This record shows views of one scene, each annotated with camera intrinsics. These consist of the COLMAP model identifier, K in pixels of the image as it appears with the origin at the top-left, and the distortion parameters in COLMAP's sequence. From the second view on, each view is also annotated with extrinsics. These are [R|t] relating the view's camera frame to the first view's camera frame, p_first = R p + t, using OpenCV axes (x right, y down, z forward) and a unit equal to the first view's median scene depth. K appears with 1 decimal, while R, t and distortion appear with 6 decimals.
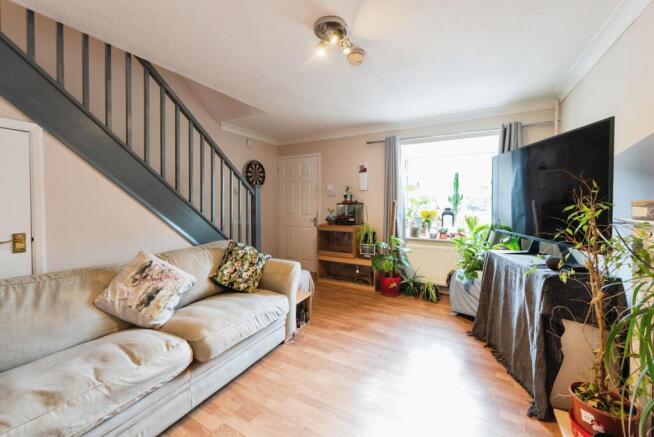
lens RADIAL K [[261.8, 0, 335.9], [0, 261.8, 204.4], [0, 0, 1]] dist [0.004352, -0.000018]
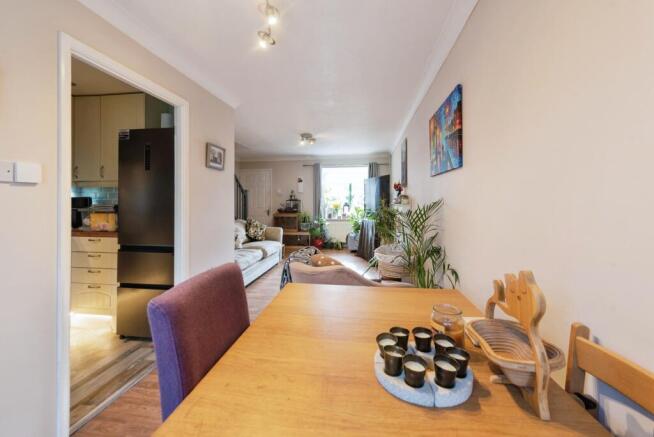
lens RADIAL K [[261.8, 0, 326.8], [0, 261.8, 197.6], [0, 0, 1]] dist [0.004352, -0.000018]
pose [[0.944902, -0.000607, 0.327352, -0.327607], [0.007023, 0.999806, -0.018420, 0.012058], [-0.327278, 0.019704, 0.944723, -0.748654]]
